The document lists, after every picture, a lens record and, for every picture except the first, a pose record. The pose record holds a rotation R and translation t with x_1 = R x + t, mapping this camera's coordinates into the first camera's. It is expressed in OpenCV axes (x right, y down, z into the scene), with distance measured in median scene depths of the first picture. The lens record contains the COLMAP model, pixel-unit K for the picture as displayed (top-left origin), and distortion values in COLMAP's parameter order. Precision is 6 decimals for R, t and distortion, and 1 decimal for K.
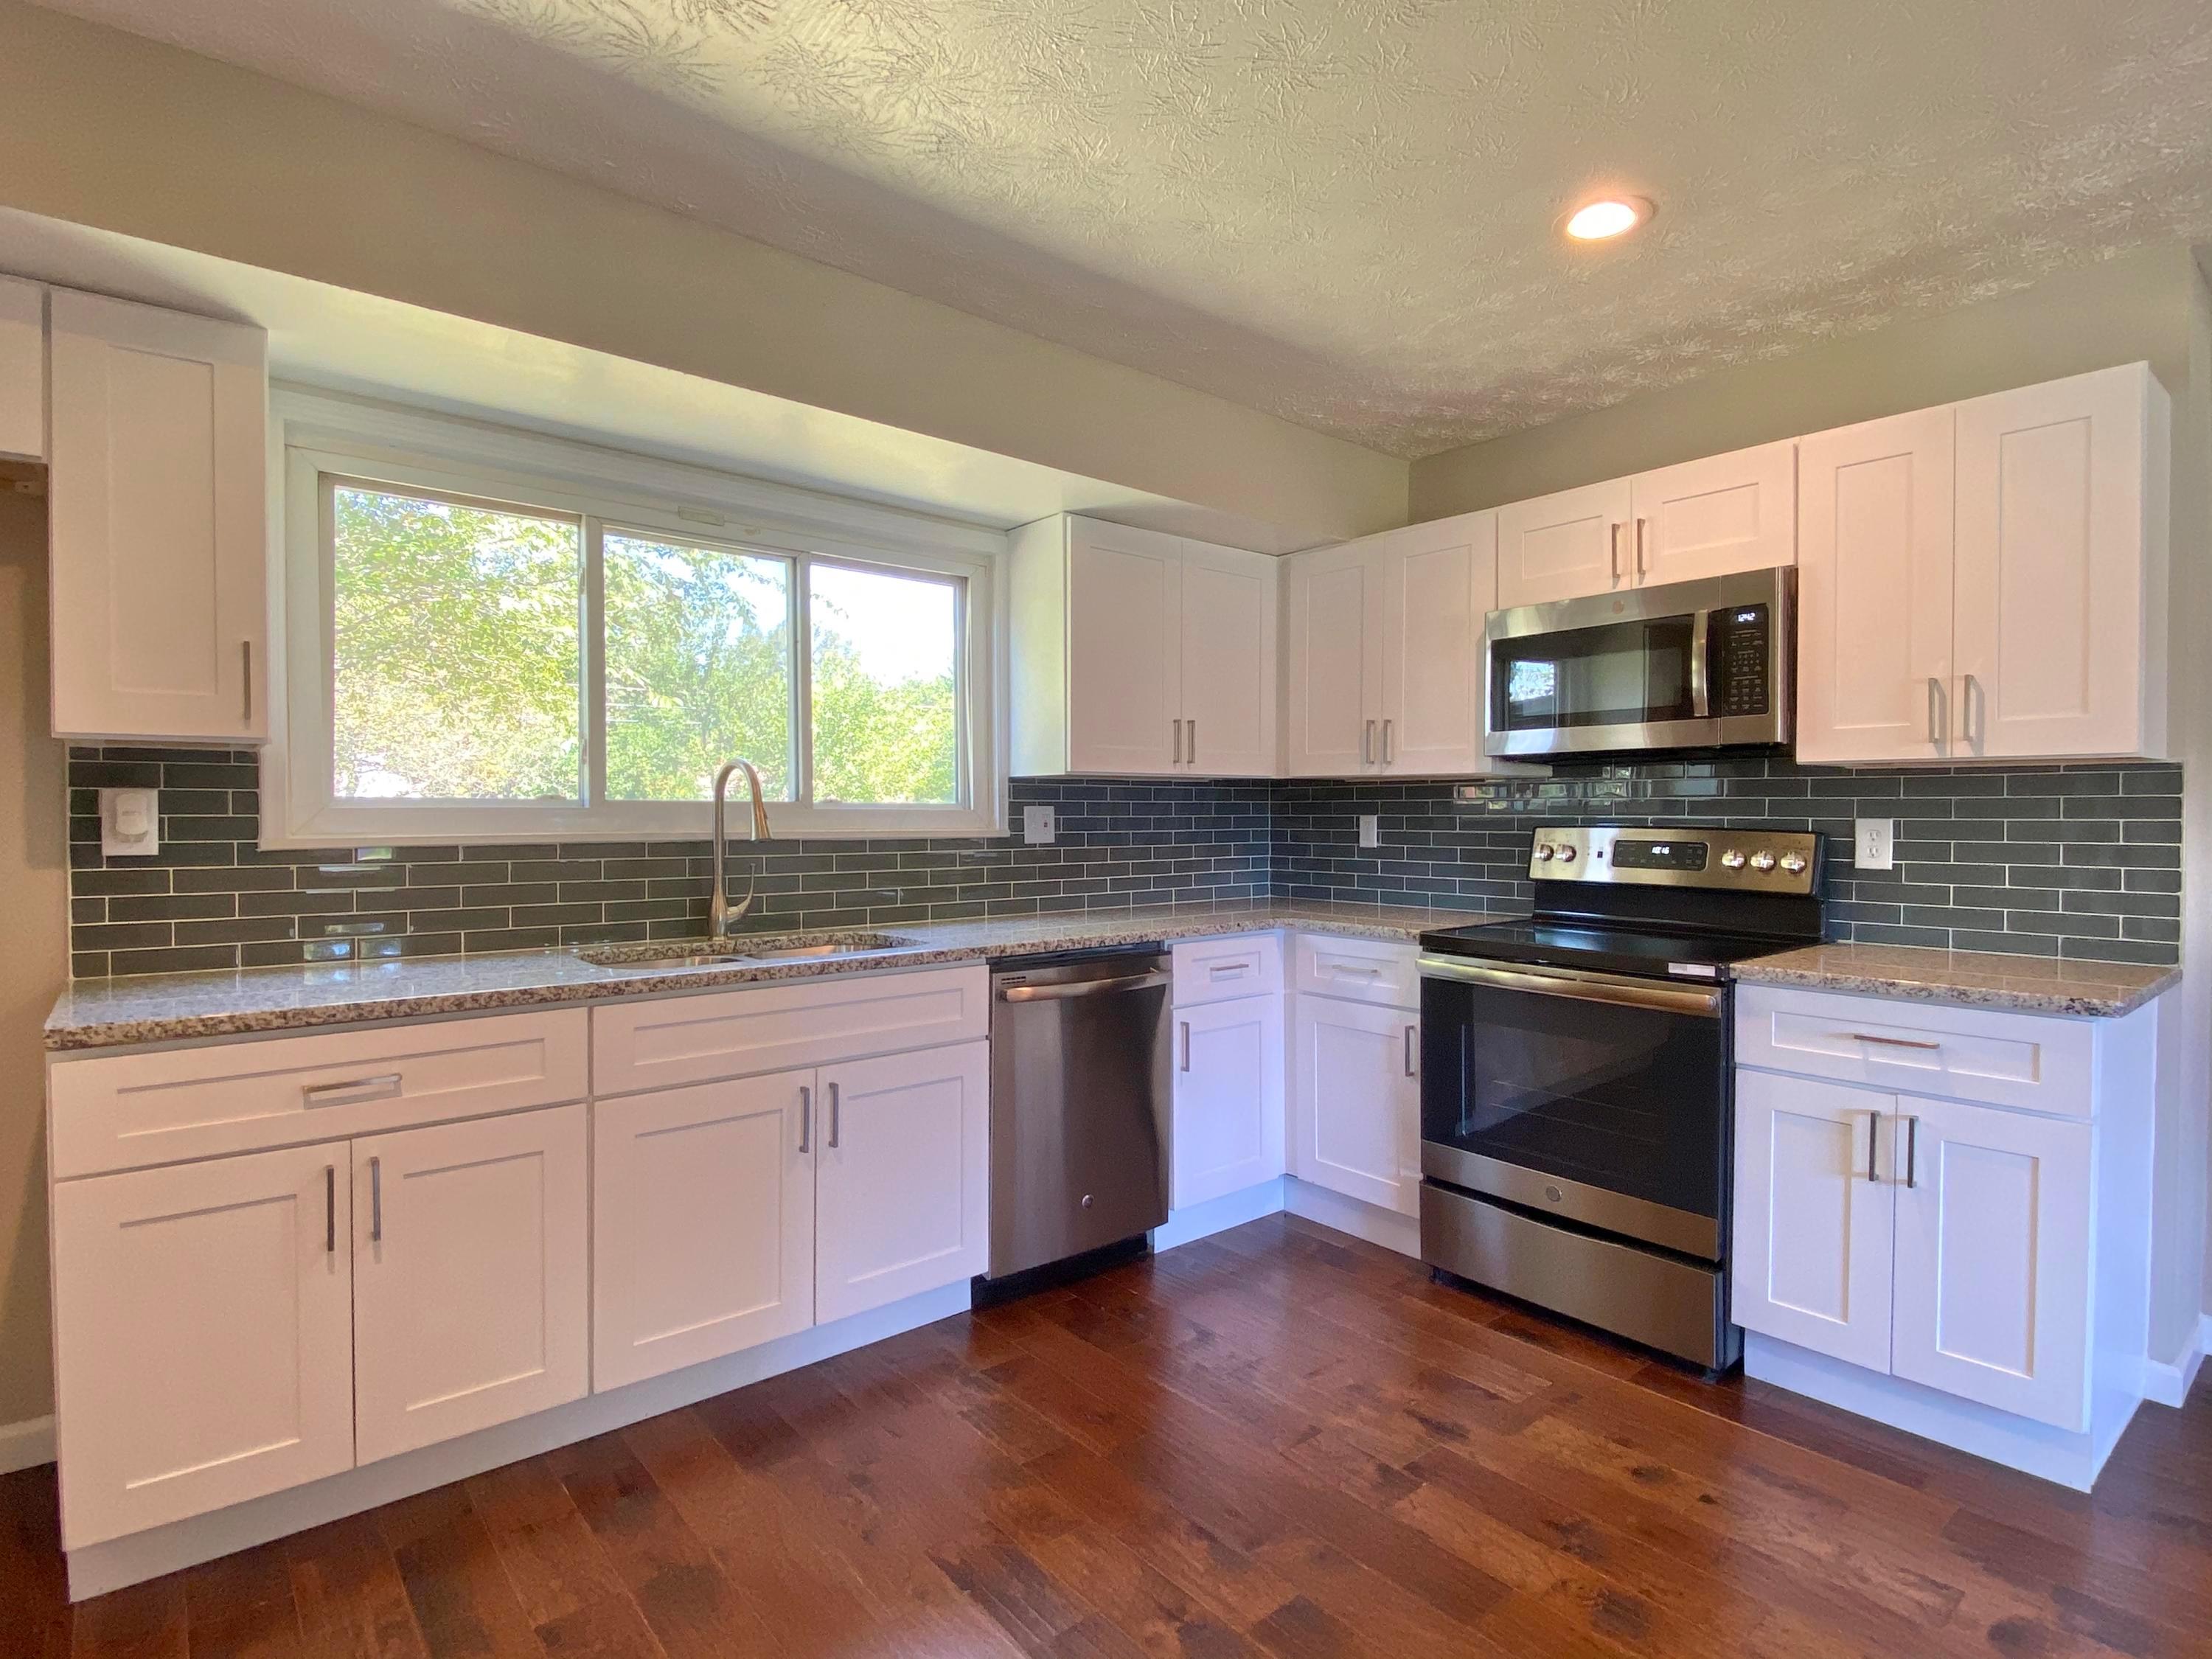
lens RADIAL K [[1103.1, 0, 1106.0], [0, 1103.1, 829.5], [0, 0, 1]] dist [0.030770, -0.019932]
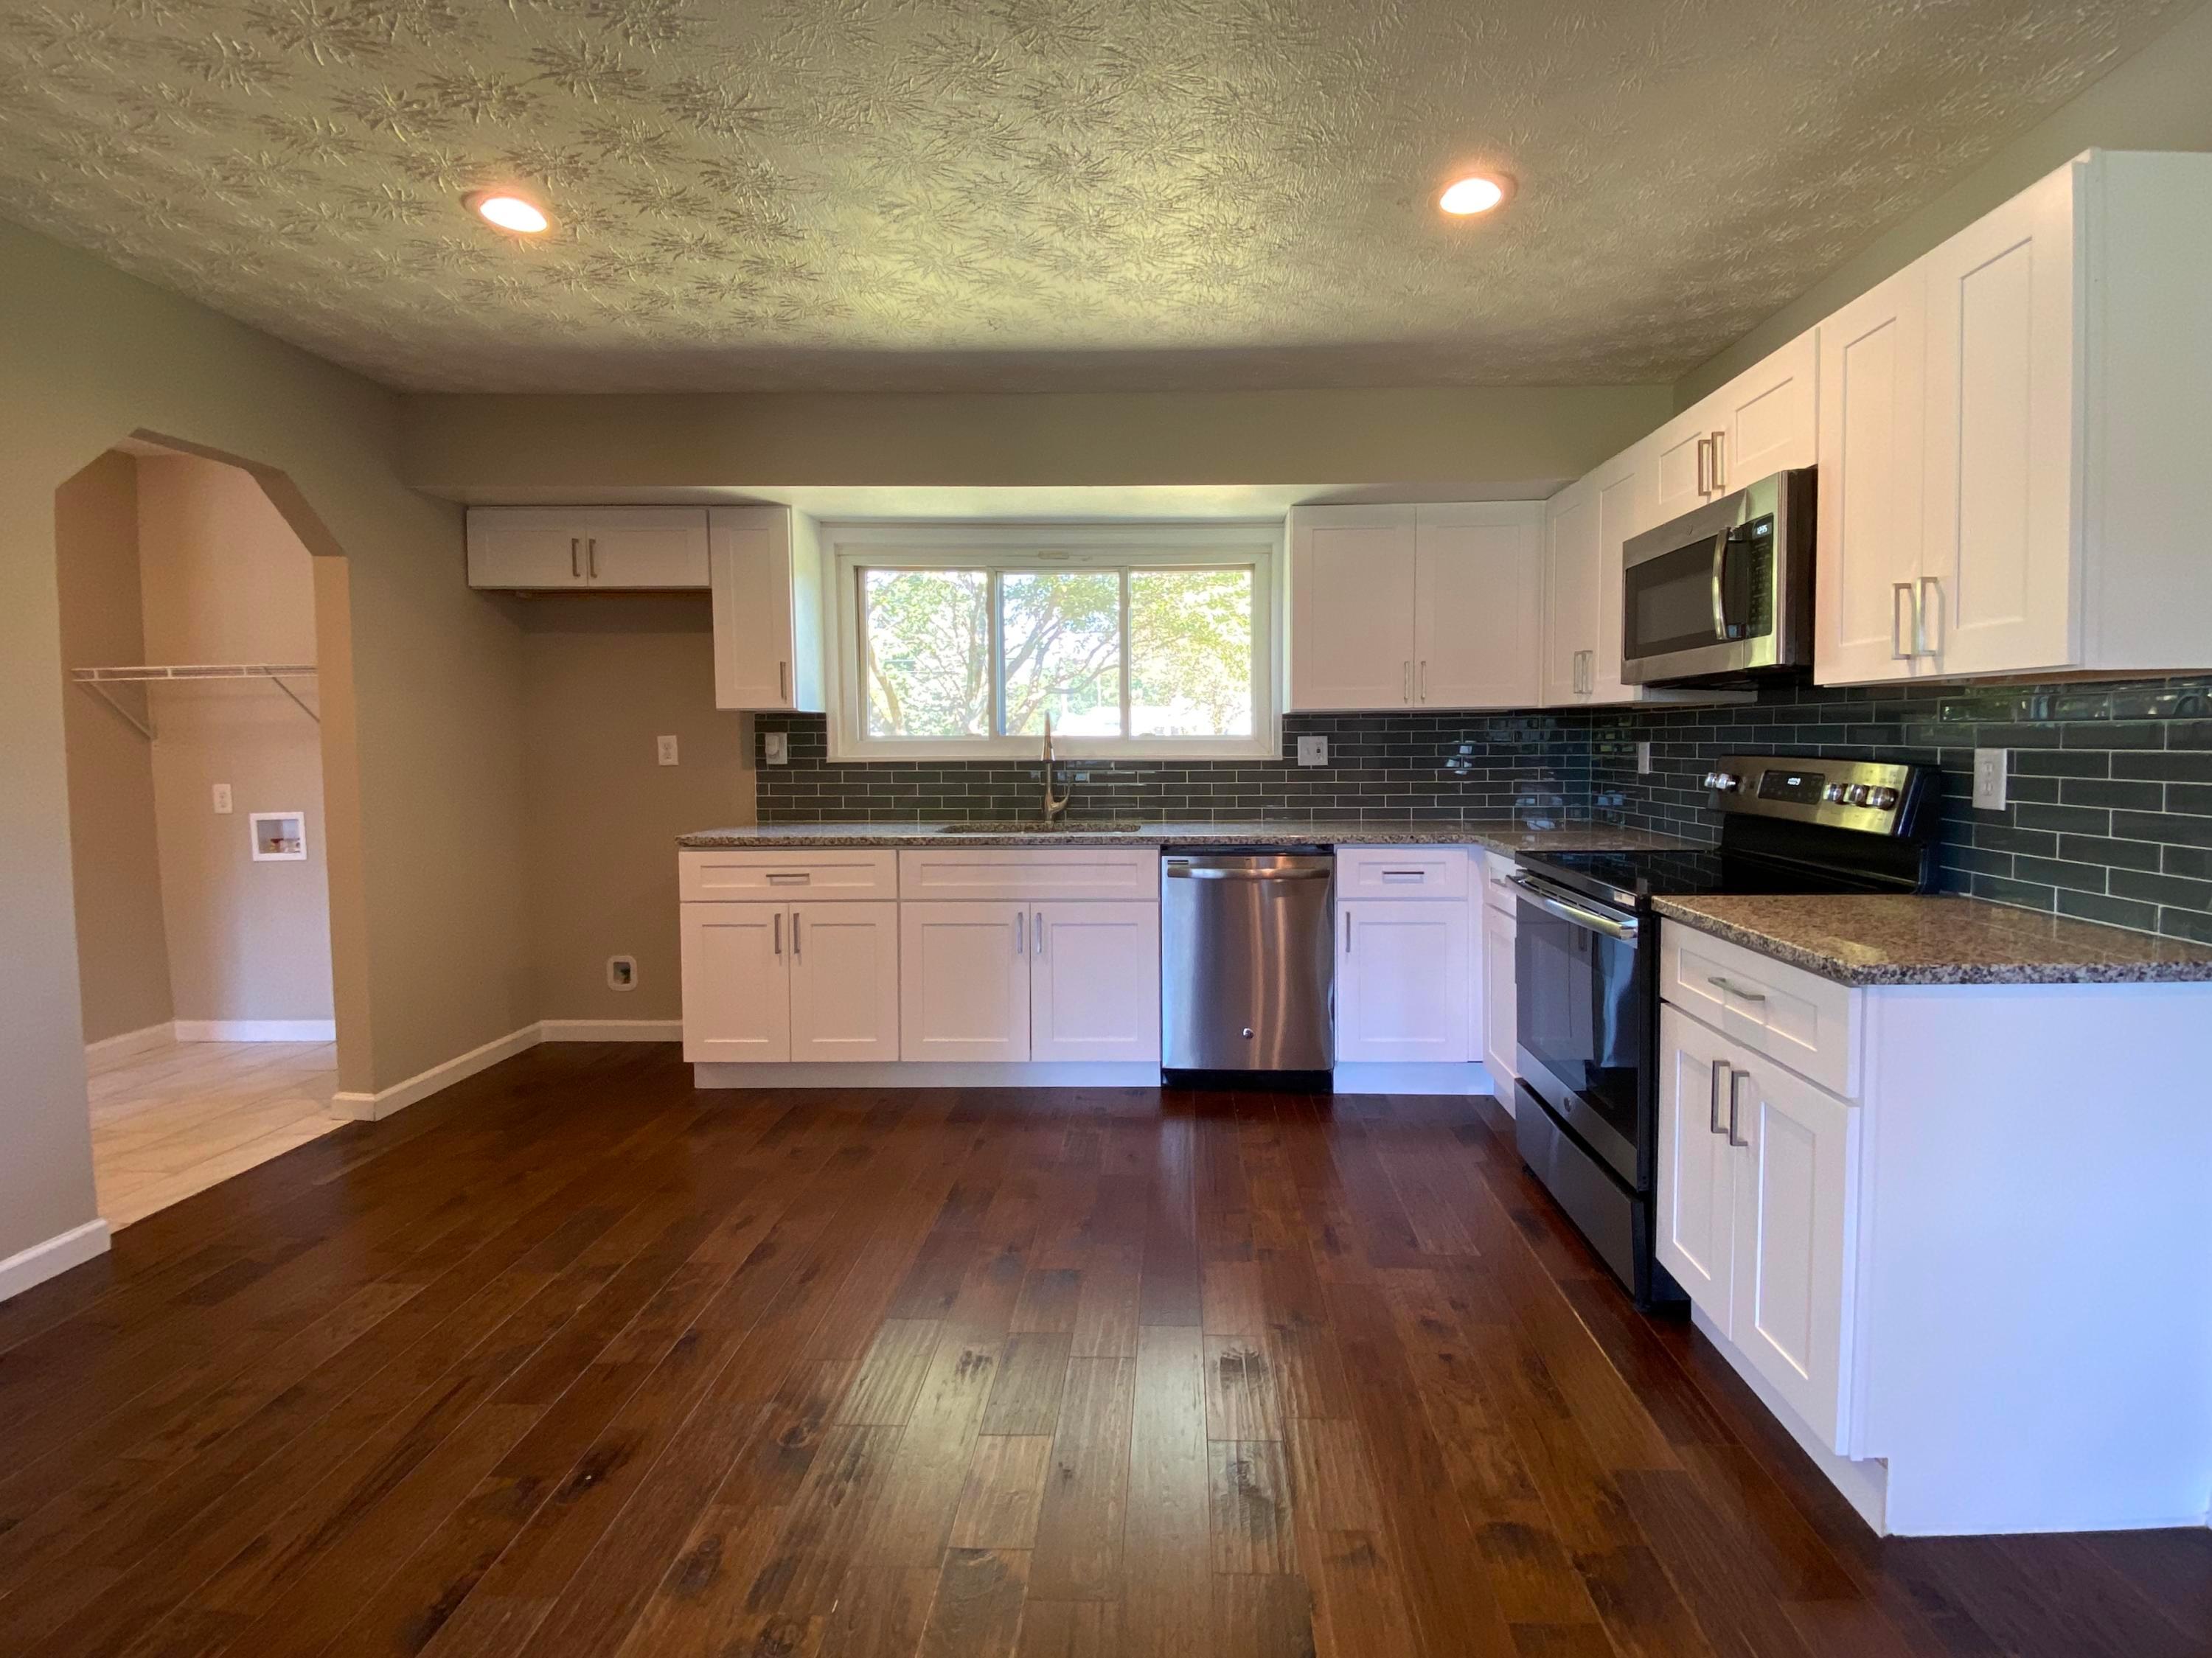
lens RADIAL K [[891.4, 0, 1107.8], [0, 891.4, 778.7], [0, 0, 1]] dist [0.000395, -0.000325]
pose [[0.773786, 0.023186, -0.633023, 0.594168], [-0.004767, 0.999515, 0.030782, -0.003879], [0.633429, -0.020801, 0.773521, 0.074549]]
